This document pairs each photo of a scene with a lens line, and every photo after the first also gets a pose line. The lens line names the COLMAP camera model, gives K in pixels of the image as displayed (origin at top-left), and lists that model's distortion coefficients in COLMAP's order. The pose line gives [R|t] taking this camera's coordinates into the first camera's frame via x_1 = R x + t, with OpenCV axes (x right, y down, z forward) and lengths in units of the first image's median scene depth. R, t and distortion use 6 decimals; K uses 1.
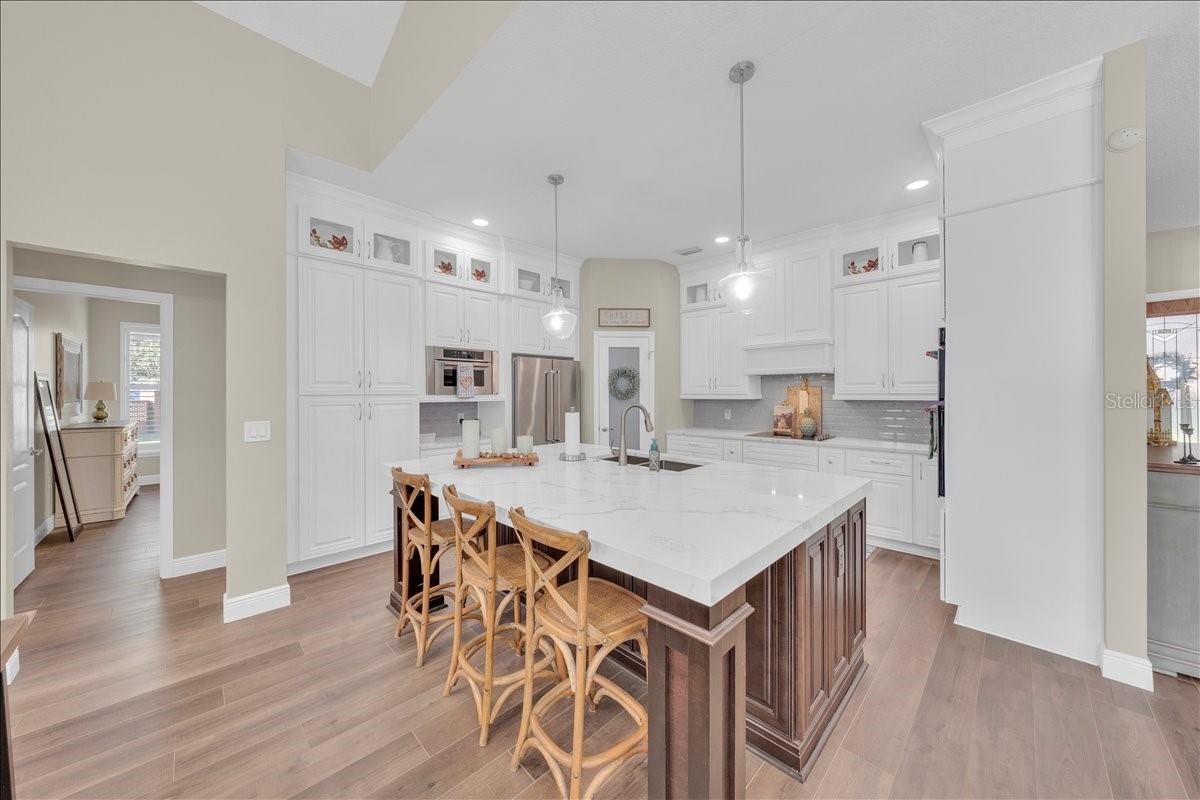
lens RADIAL K [[414.4, 0, 603.1], [0, 414.4, 395.4], [0, 0, 1]] dist [-0.002594, -0.000368]
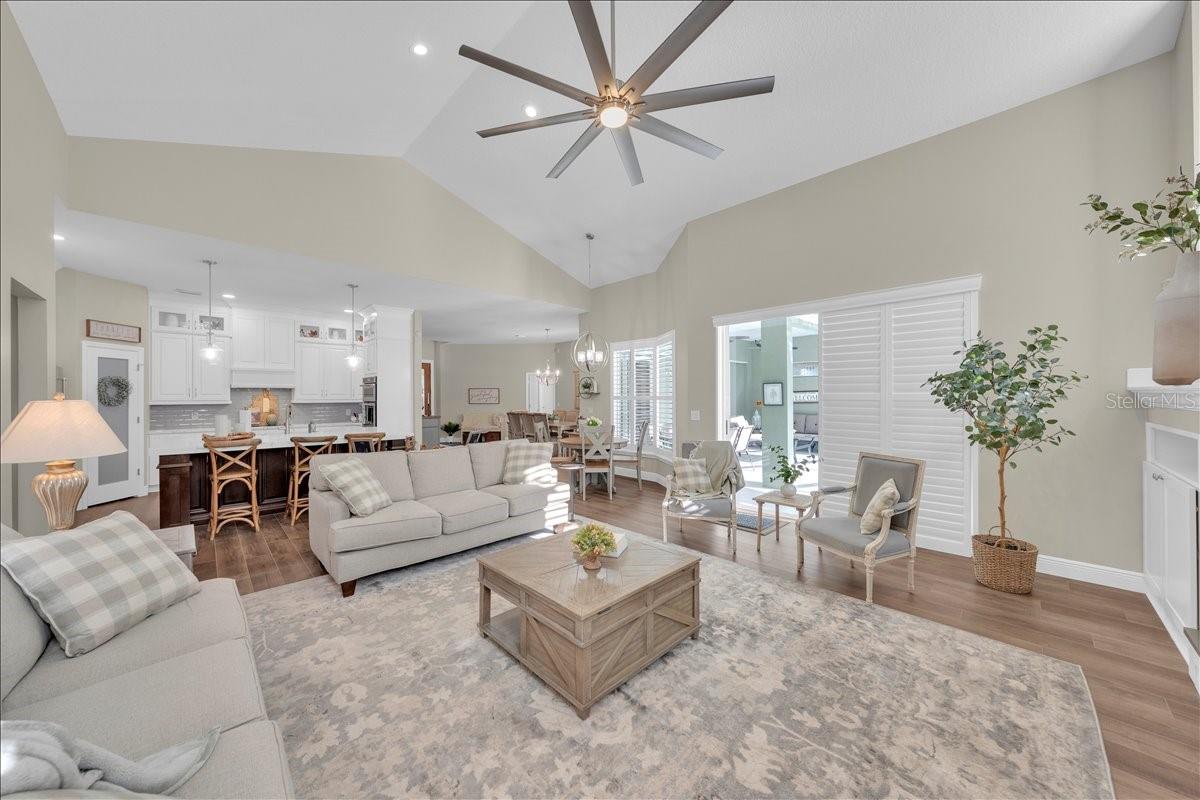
lens RADIAL K [[414.4, 0, 598.5], [0, 414.4, 398.3], [0, 0, 1]] dist [-0.002594, -0.000368]
pose [[0.014795, -0.000220, 0.999891, -1.096556], [0.011759, 0.999931, 0.000046, 0.005164], [-0.999821, 0.011757, 0.014797, -0.320637]]
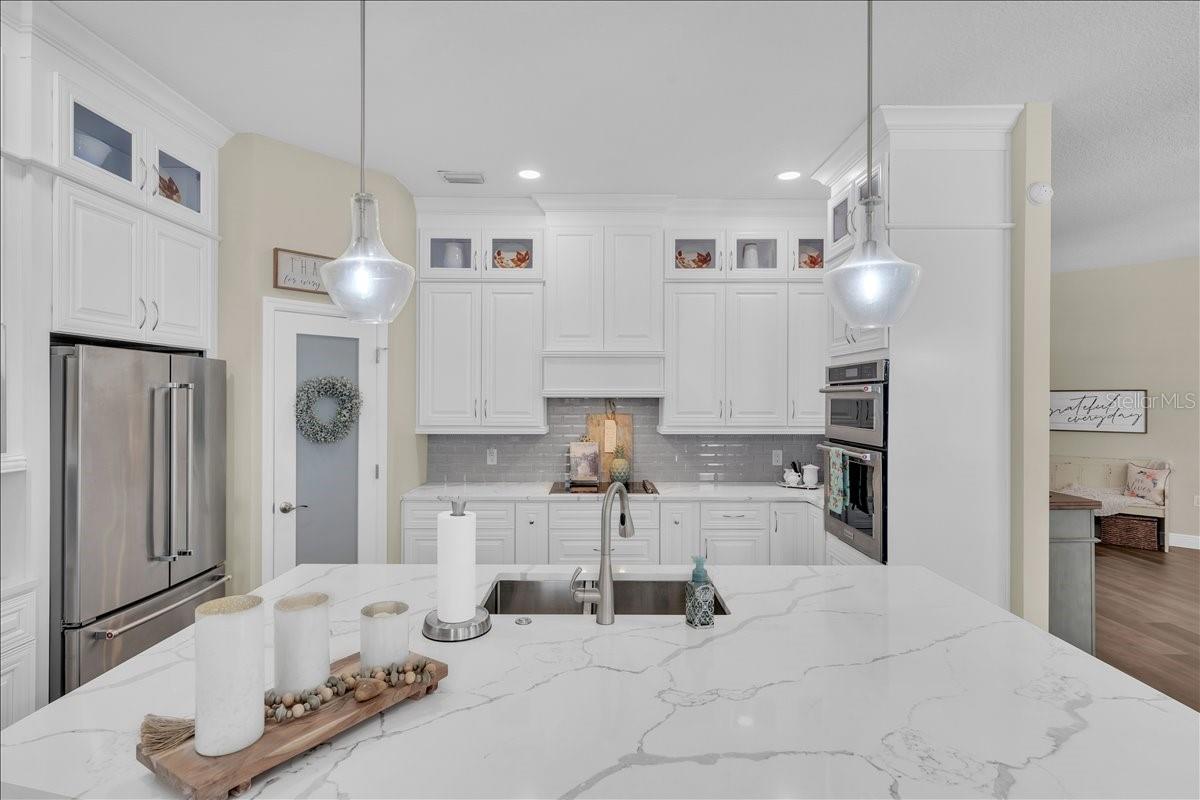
lens RADIAL K [[599.8, 0, 600.7], [0, 599.8, 398.3], [0, 0, 1]] dist [0.006018, 0.000005]
pose [[0.707899, 0.005418, 0.706293, -0.239925], [0.001674, 0.999955, -0.009348, -0.037888], [-0.706311, 0.007800, 0.707858, 0.287403]]
